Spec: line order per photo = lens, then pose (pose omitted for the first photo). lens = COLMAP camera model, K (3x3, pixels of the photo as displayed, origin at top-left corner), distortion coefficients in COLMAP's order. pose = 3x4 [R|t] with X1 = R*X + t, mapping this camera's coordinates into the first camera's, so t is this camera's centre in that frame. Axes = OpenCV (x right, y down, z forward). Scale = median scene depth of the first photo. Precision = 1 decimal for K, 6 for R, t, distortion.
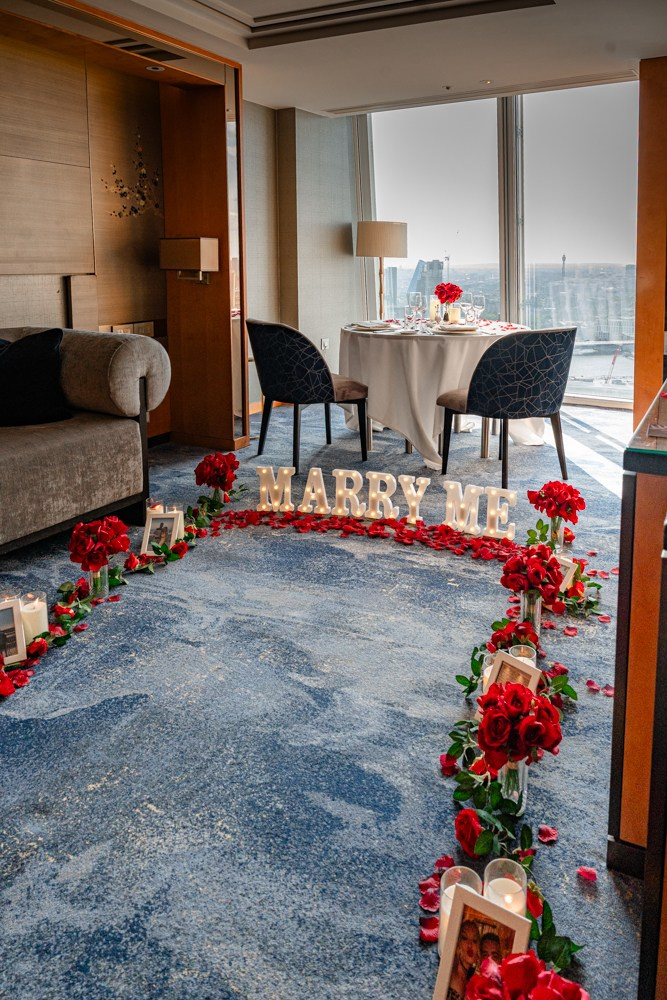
lens RADIAL K [[704.9, 0, 399.4], [0, 704.9, 352.8], [0, 0, 1]] dist [-0.007980, -0.000912]
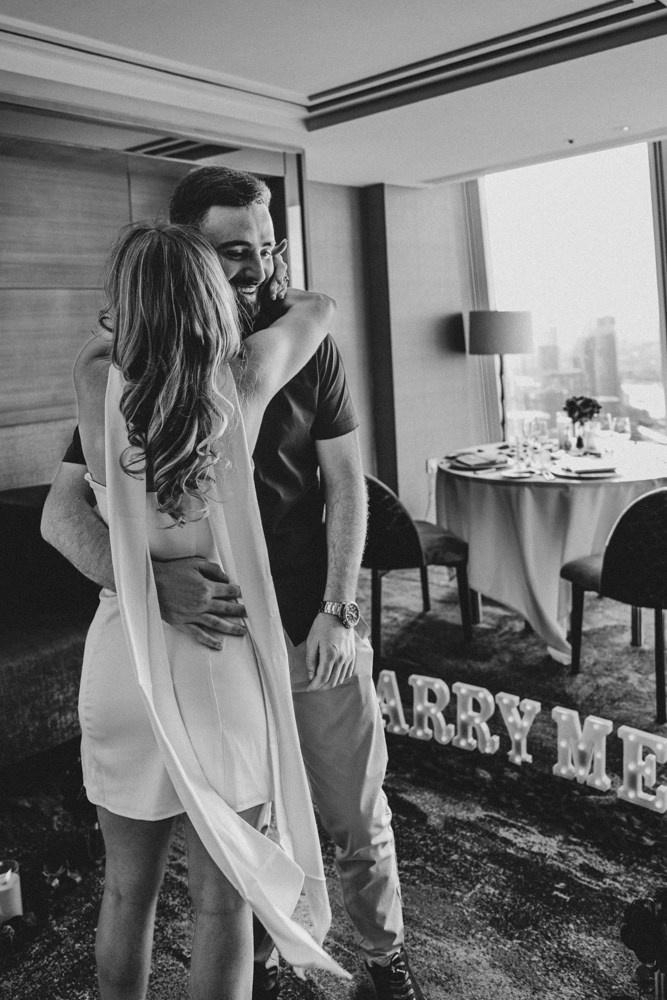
lens RADIAL K [[785.9, 0, 346.6], [0, 785.9, 375.5], [0, 0, 1]] dist [-0.001486, -0.012607]
pose [[0.957665, -0.036616, -0.285548, 0.099076], [0.024067, 0.998589, -0.047337, -0.124325], [0.286878, 0.038461, 0.957195, 0.177334]]
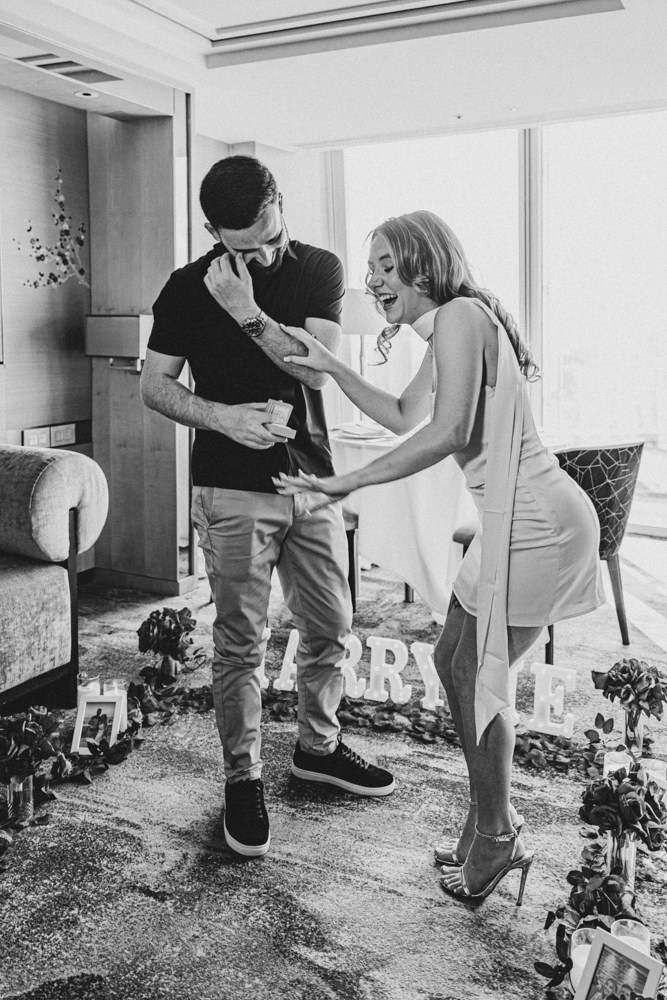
lens RADIAL K [[888.1, 0, 317.8], [0, 888.1, 416.9], [0, 0, 1]] dist [0.009871, -0.028851]
pose [[0.999645, 0.009856, -0.024746, -0.082804], [-0.010276, 0.999804, -0.016901, -0.050085], [0.024574, 0.017149, 0.999551, 0.061357]]
